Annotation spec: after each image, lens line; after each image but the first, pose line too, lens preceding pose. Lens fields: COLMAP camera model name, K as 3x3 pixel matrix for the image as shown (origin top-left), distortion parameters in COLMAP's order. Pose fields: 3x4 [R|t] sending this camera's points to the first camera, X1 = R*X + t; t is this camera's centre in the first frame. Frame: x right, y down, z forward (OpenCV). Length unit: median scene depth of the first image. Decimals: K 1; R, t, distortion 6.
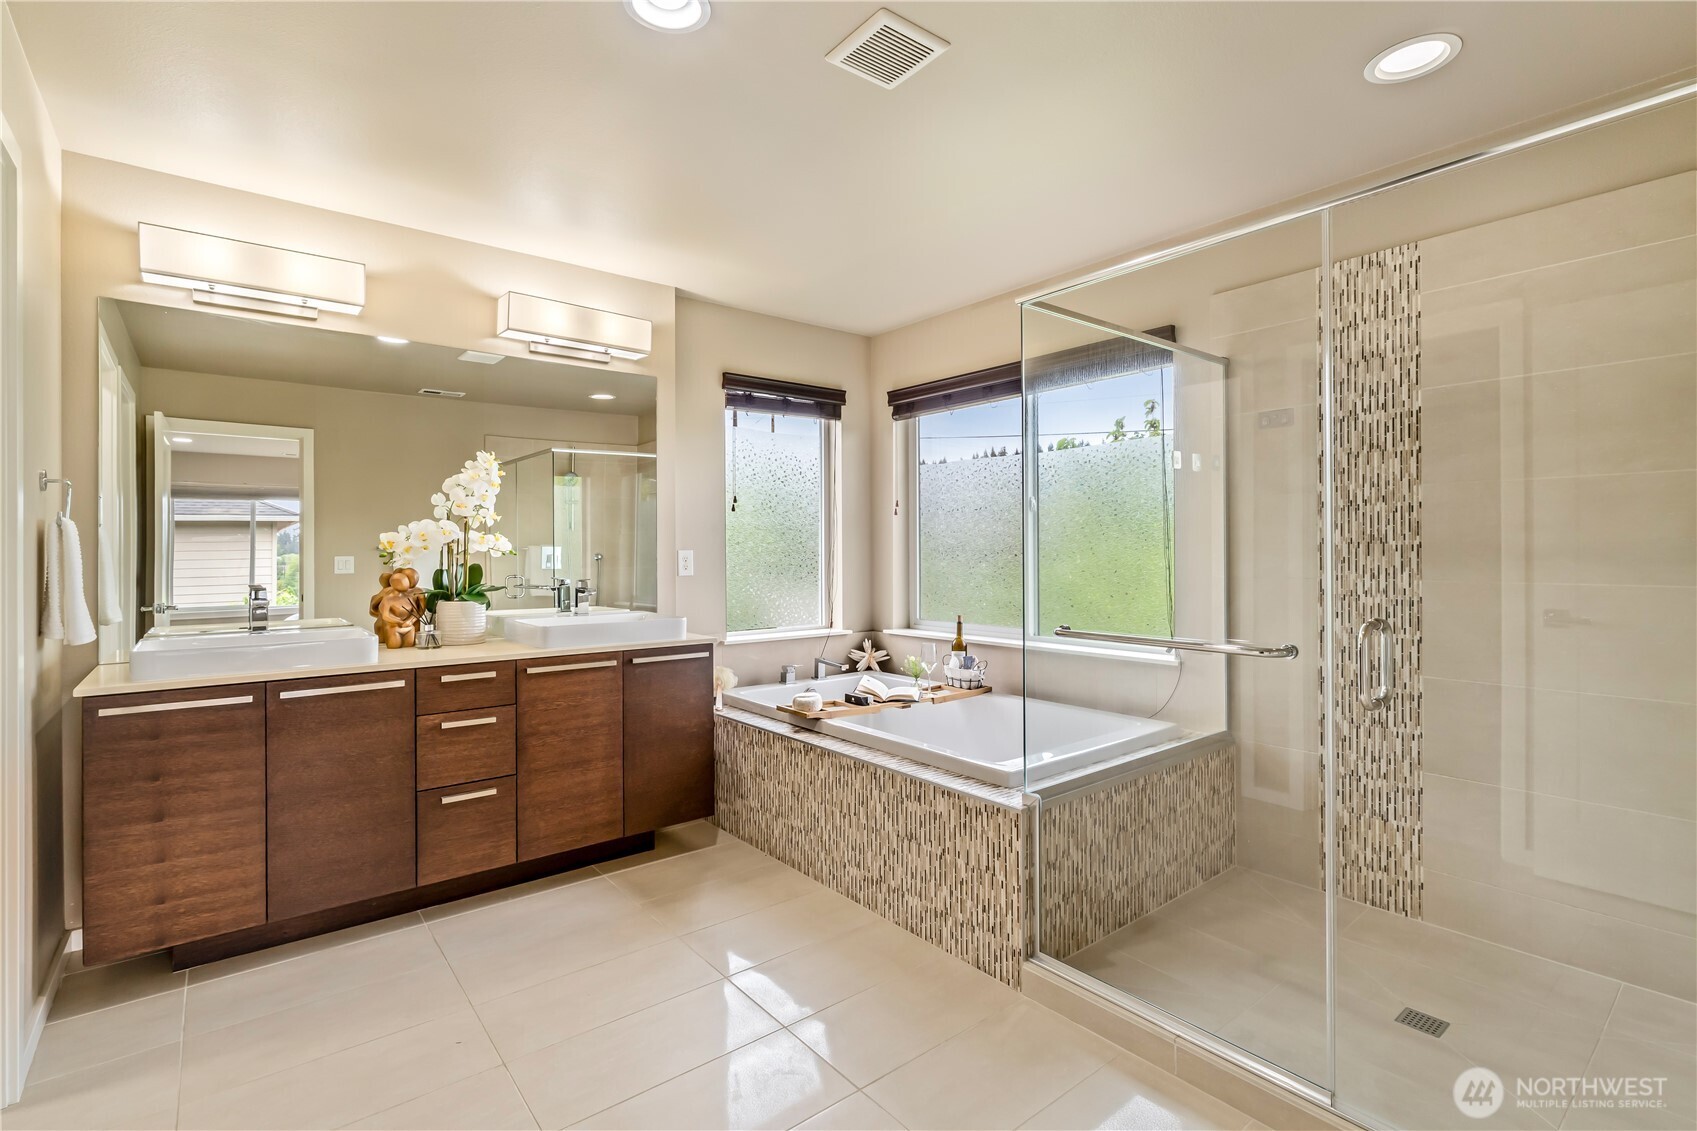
lens RADIAL K [[790.2, 0, 848.3], [0, 790.2, 554.9], [0, 0, 1]] dist [-0.000883, 0.000254]
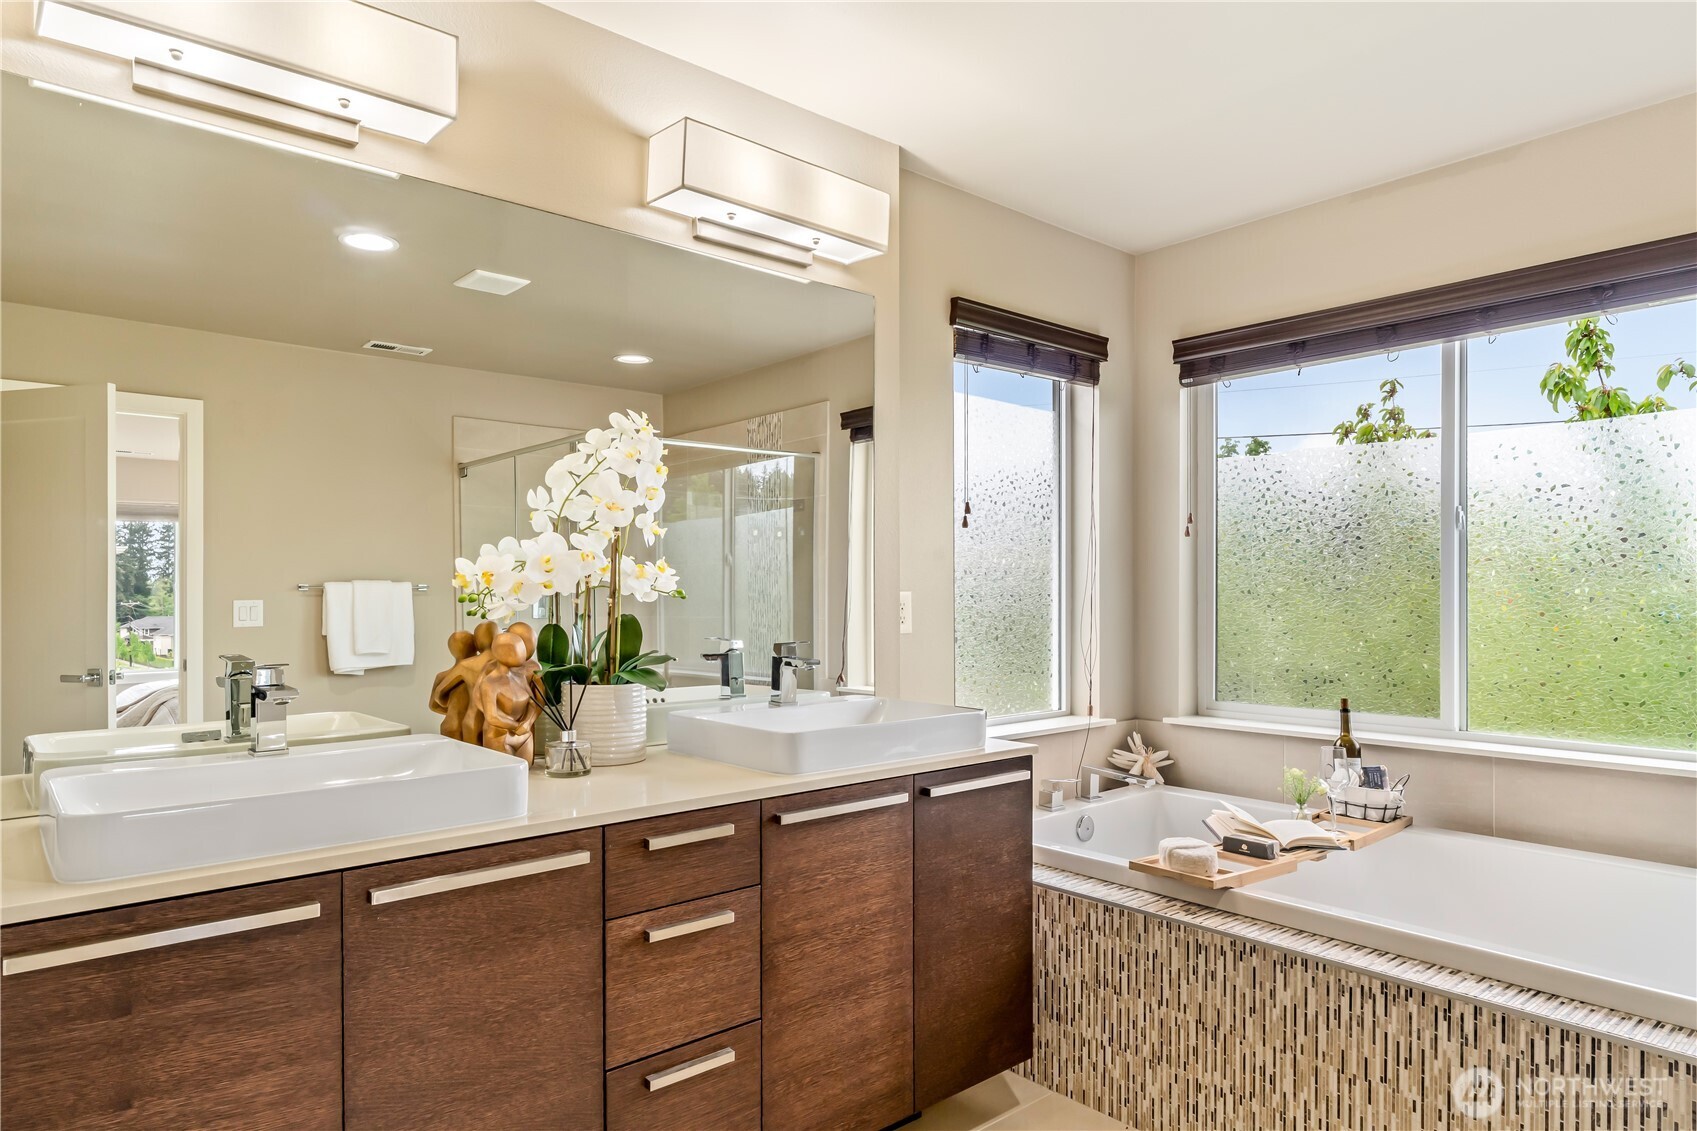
lens RADIAL K [[1012.2, 0, 851.1], [0, 1012.2, 604.3], [0, 0, 1]] dist [-0.000097, -0.001350]
pose [[0.999059, 0.002222, 0.043324, -0.349194], [-0.002474, 0.999980, 0.005757, -0.000244], [-0.043311, -0.005858, 0.999044, 0.294978]]
